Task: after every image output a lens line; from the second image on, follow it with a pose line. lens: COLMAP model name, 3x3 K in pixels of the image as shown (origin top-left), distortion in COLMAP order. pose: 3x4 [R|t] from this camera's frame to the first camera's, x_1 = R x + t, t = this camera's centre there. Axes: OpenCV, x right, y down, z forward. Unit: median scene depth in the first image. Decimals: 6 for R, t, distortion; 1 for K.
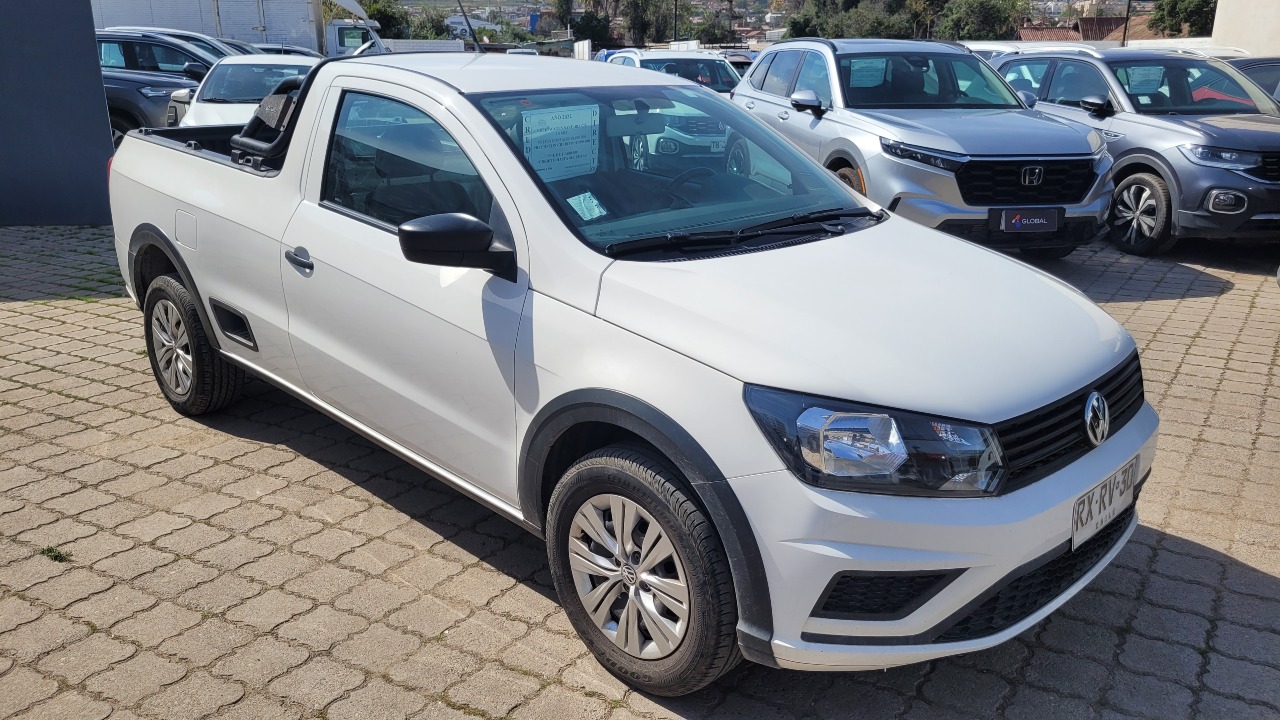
lens RADIAL K [[971.9, 0, 640.0], [0, 971.9, 360.0], [0, 0, 1]] dist [0.039087, -0.001058]
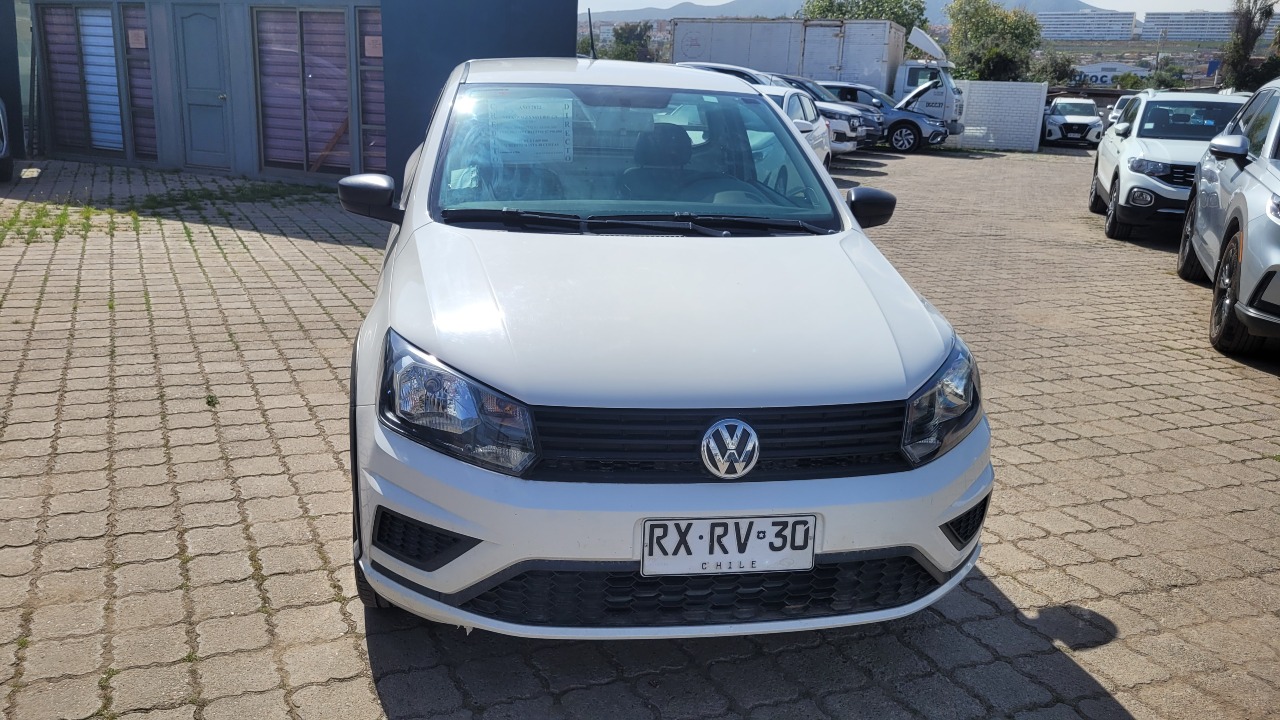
lens RADIAL K [[976.1, 0, 631.1], [0, 976.1, 353.8], [0, 0, 1]] dist [0.033549, -0.012226]
pose [[0.813166, 0.182729, -0.552604, 0.619685], [-0.209209, 0.977749, 0.015457, -0.013636], [0.543133, 0.103041, 0.833300, 0.145388]]
